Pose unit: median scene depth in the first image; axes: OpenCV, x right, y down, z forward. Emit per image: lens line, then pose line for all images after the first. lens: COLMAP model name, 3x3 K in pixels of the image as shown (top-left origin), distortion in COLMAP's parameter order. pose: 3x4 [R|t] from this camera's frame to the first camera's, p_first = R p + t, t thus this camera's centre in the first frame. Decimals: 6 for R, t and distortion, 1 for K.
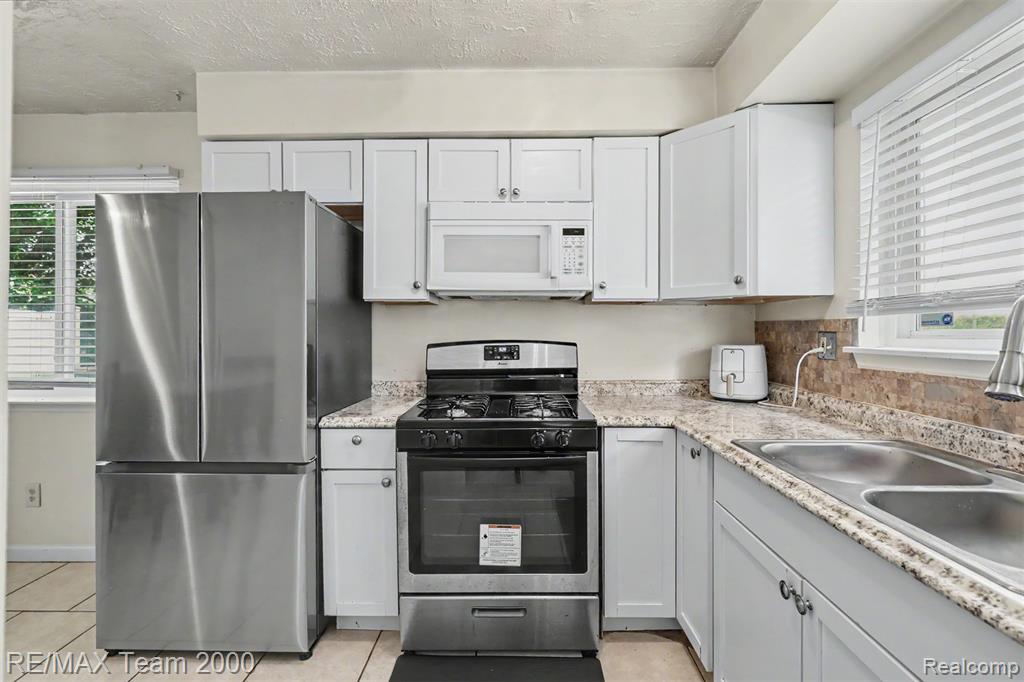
lens RADIAL K [[452.7, 0, 516.3], [0, 452.7, 331.7], [0, 0, 1]] dist [0.004310, 0.000194]
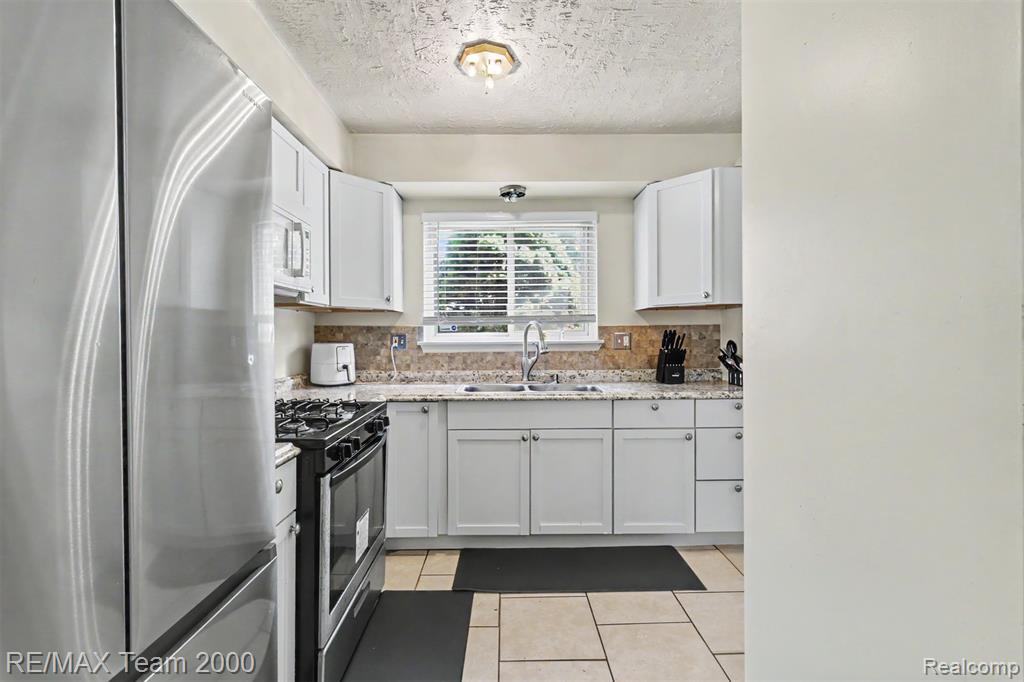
lens RADIAL K [[452.7, 0, 511.6], [0, 452.7, 340.3], [0, 0, 1]] dist [0.004310, 0.000194]
pose [[-0.023720, -0.009394, 0.999675, -0.998477], [0.000798, 0.999955, 0.009416, 0.009615], [-0.999718, 0.001021, -0.023711, 0.622212]]
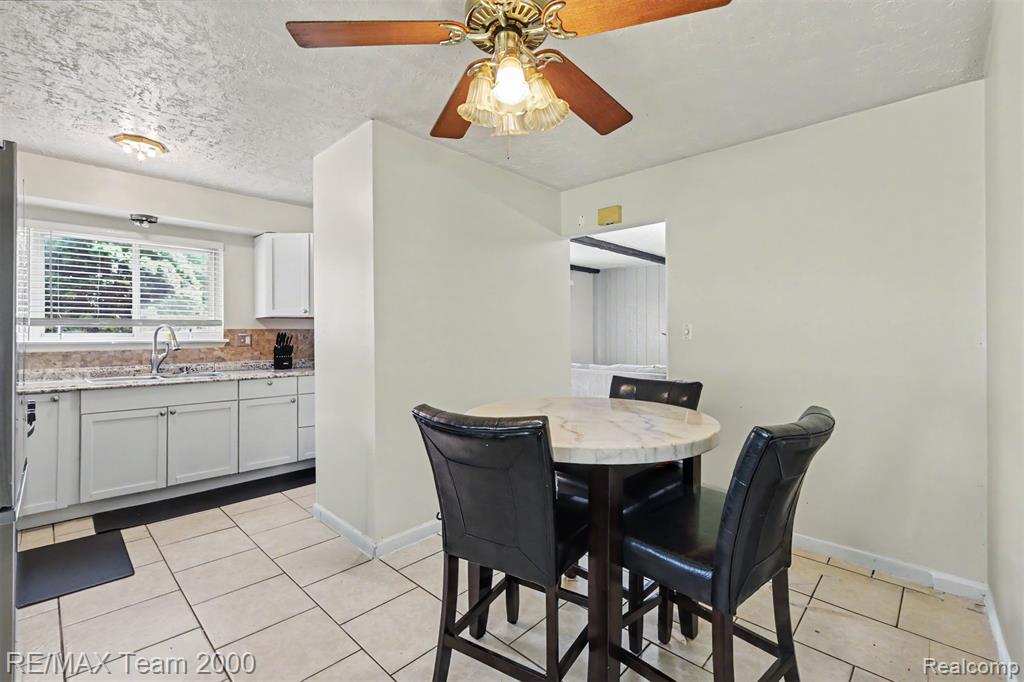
lens RADIAL K [[452.7, 0, 516.4], [0, 452.7, 336.1], [0, 0, 1]] dist [0.004310, 0.000194]
pose [[-0.728617, -0.001485, 0.684920, -1.892167], [-0.002765, 0.999996, -0.000773, 0.005475], [-0.684916, -0.002457, -0.728618, 0.898812]]
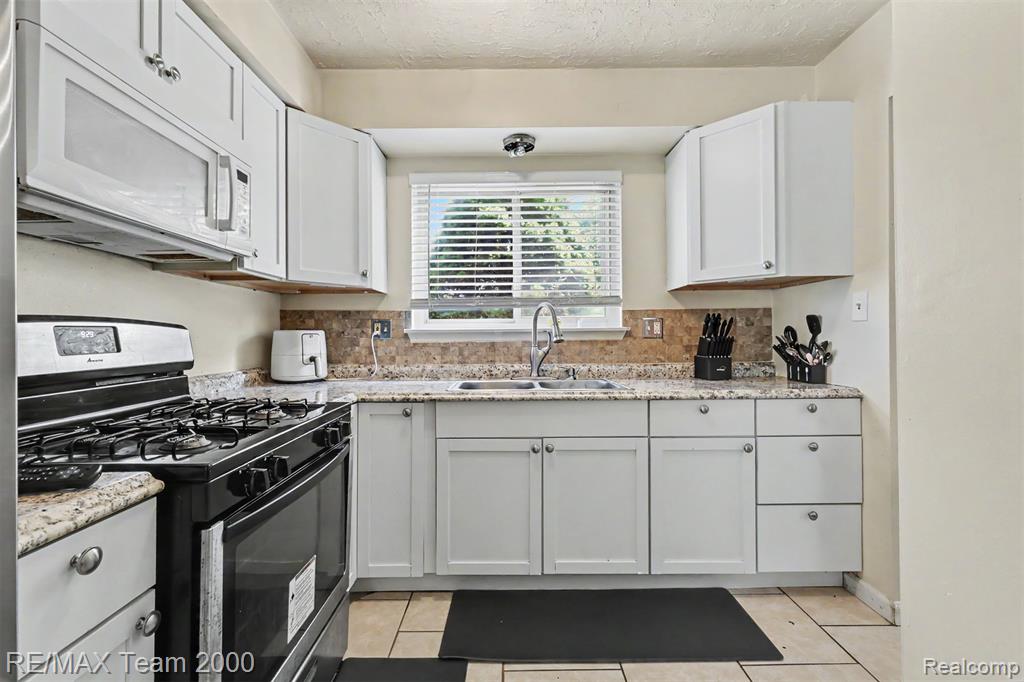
lens RADIAL K [[452.7, 0, 512.2], [0, 452.7, 333.3], [0, 0, 1]] dist [0.004310, 0.000194]
pose [[-0.012972, 0.005575, 0.999900, -0.703426], [0.001800, 0.999983, -0.005552, 0.051352], [-0.999914, 0.001728, -0.012982, 0.617768]]
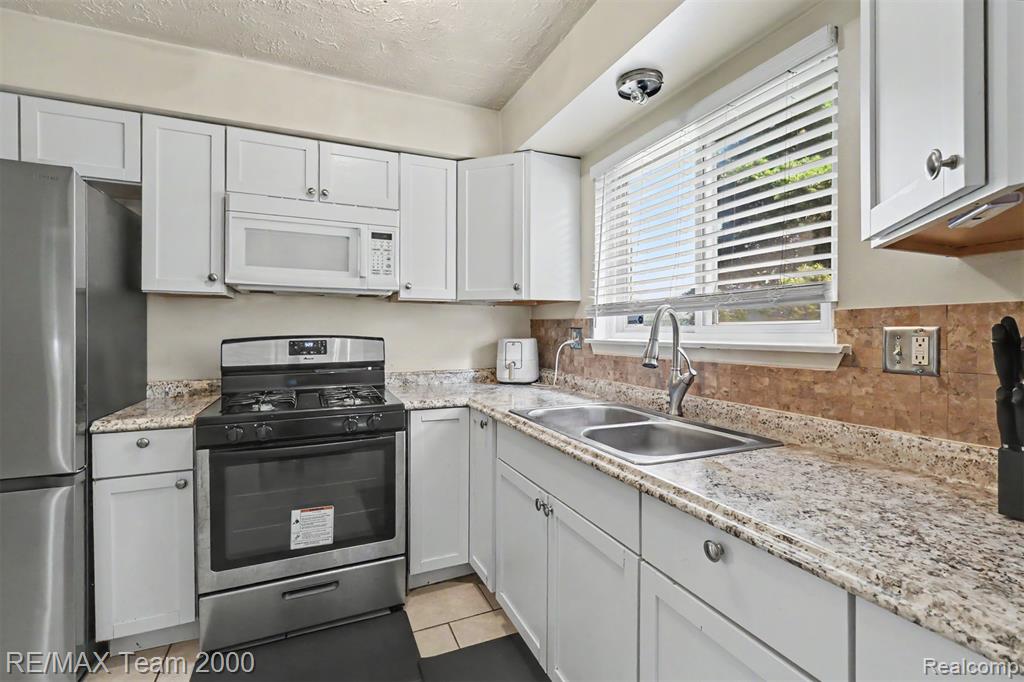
lens RADIAL K [[452.7, 0, 510.7], [0, 452.7, 336.0], [0, 0, 1]] dist [0.004310, 0.000194]
pose [[0.912068, -0.002876, 0.410029, -0.043708], [-0.003789, 0.999874, 0.015442, 0.003488], [-0.410021, -0.015638, 0.911942, -0.147590]]
